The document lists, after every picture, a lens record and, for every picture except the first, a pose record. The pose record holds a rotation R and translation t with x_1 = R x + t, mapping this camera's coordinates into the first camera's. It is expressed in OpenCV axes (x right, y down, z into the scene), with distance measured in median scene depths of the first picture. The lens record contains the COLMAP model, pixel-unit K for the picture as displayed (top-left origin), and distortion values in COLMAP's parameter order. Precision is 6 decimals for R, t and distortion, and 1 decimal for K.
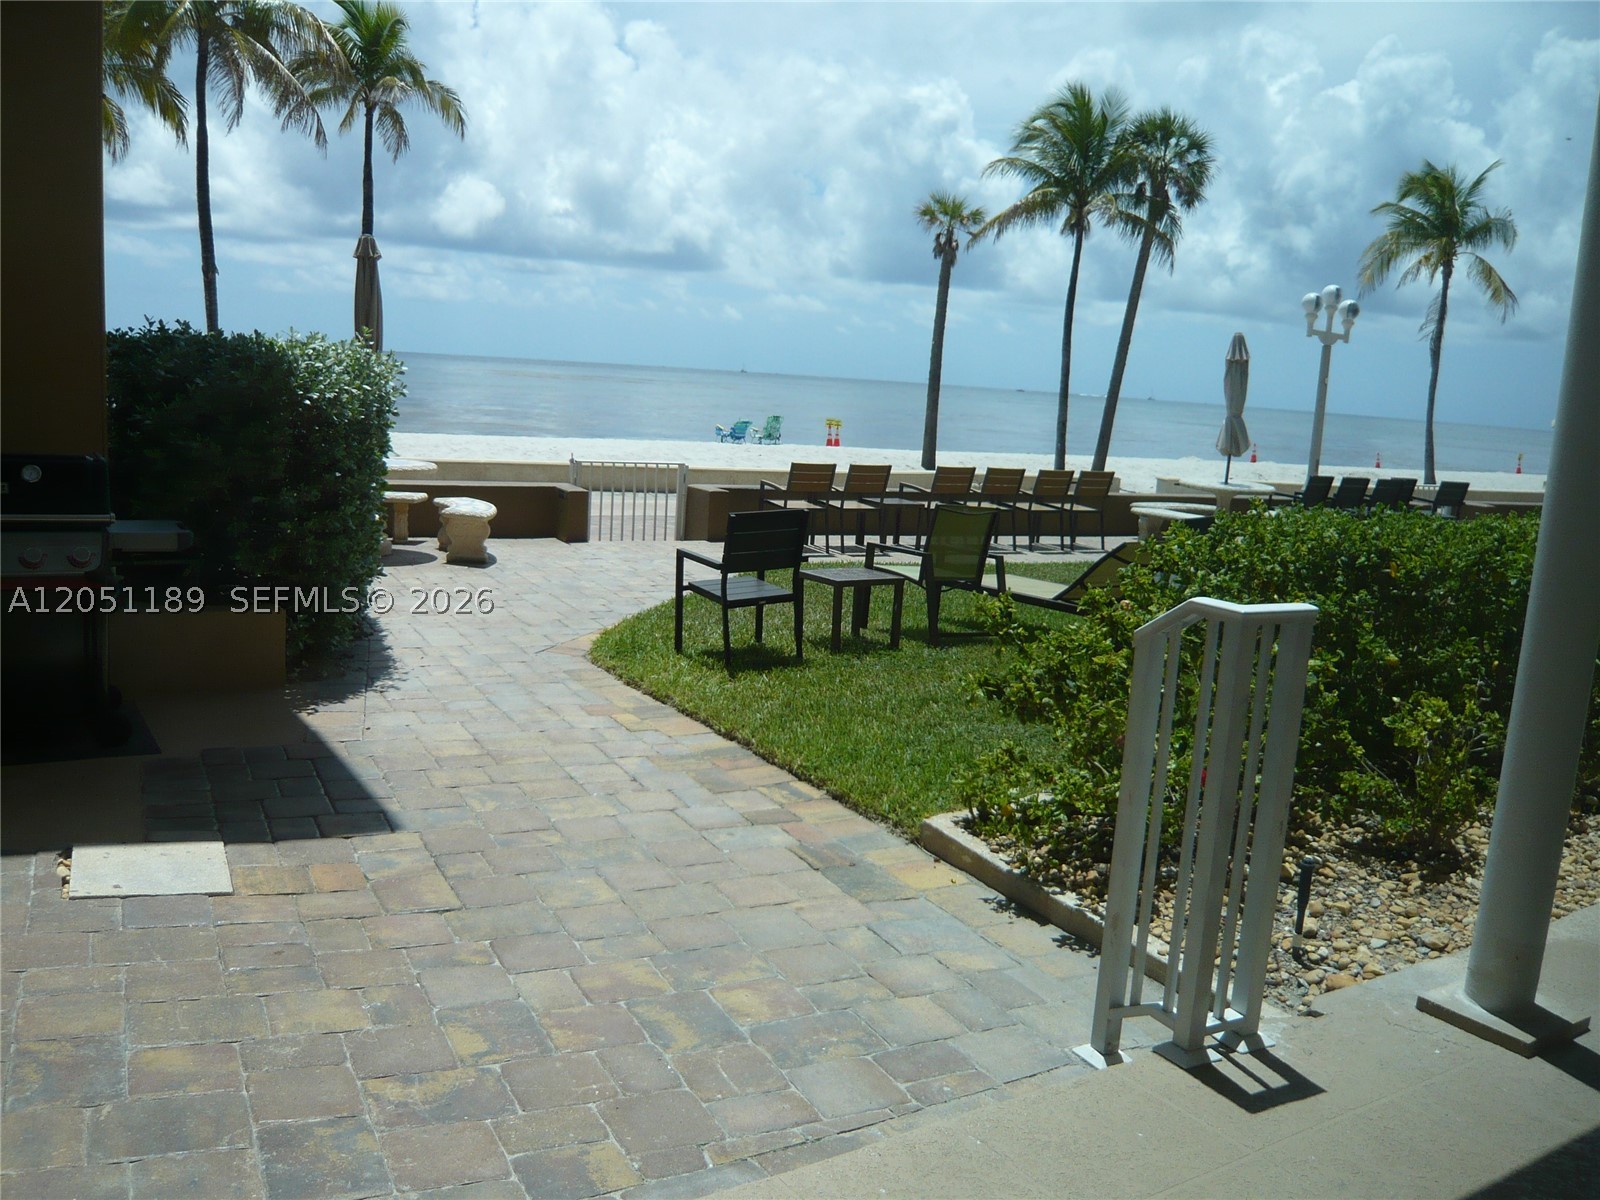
lens RADIAL K [[1369.8, 0, 800.0], [0, 1369.8, 600.0], [0, 0, 1]] dist [-0.086341, 0.024851]
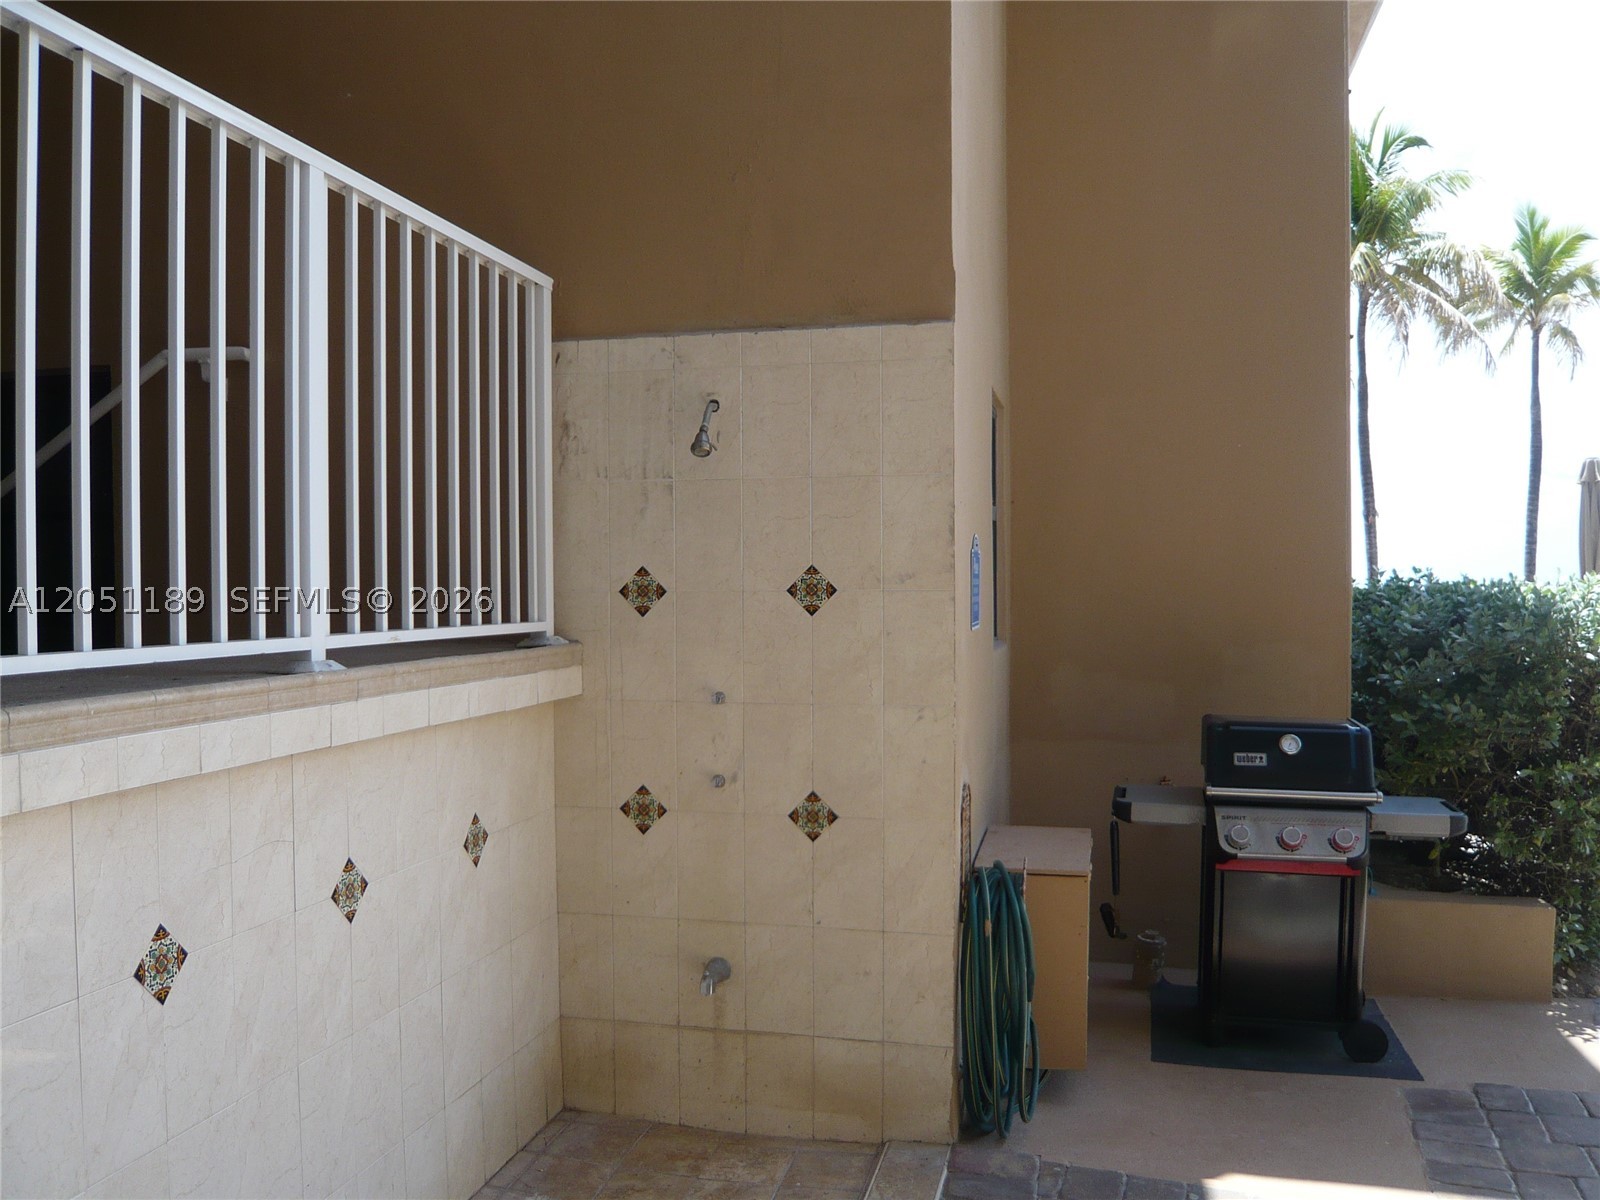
lens RADIAL K [[1369.8, 0, 800.0], [0, 1369.8, 600.0], [0, 0, 1]] dist [-0.086341, 0.024851]
pose [[0.701437, -0.052330, -0.710808, -0.124581], [-0.073666, 0.986637, -0.145332, -0.027287], [0.708914, 0.154304, 0.688209, 0.095836]]
